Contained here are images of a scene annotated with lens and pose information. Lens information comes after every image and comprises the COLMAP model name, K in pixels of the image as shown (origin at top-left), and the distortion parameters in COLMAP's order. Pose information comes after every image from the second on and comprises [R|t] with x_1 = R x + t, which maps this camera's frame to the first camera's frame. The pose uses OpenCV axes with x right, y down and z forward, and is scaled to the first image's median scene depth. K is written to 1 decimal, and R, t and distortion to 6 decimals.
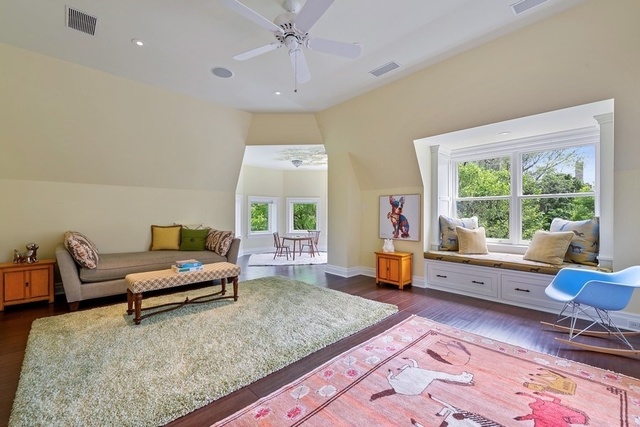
lens RADIAL K [[277.4, 0, 319.9], [0, 277.4, 214.5], [0, 0, 1]] dist [0.002340, 0.000064]
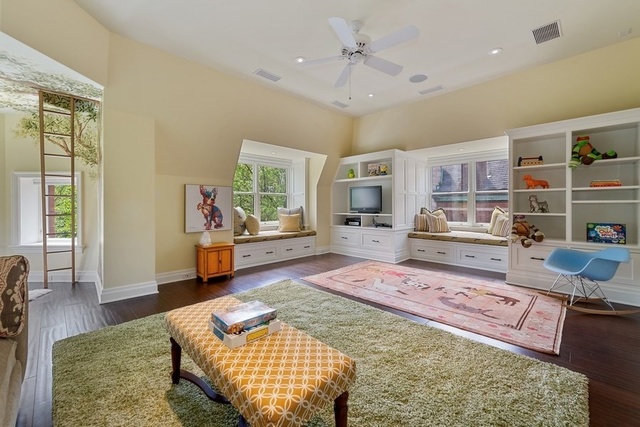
lens RADIAL K [[263.4, 0, 320.0], [0, 263.4, 207.5], [0, 0, 1]] dist [0.001691, 0.000029]
pose [[-0.029849, -0.010118, 0.999503, -0.660263], [0.003480, 0.999942, 0.010226, -0.000941], [-0.999548, 0.003784, -0.029812, 0.648199]]
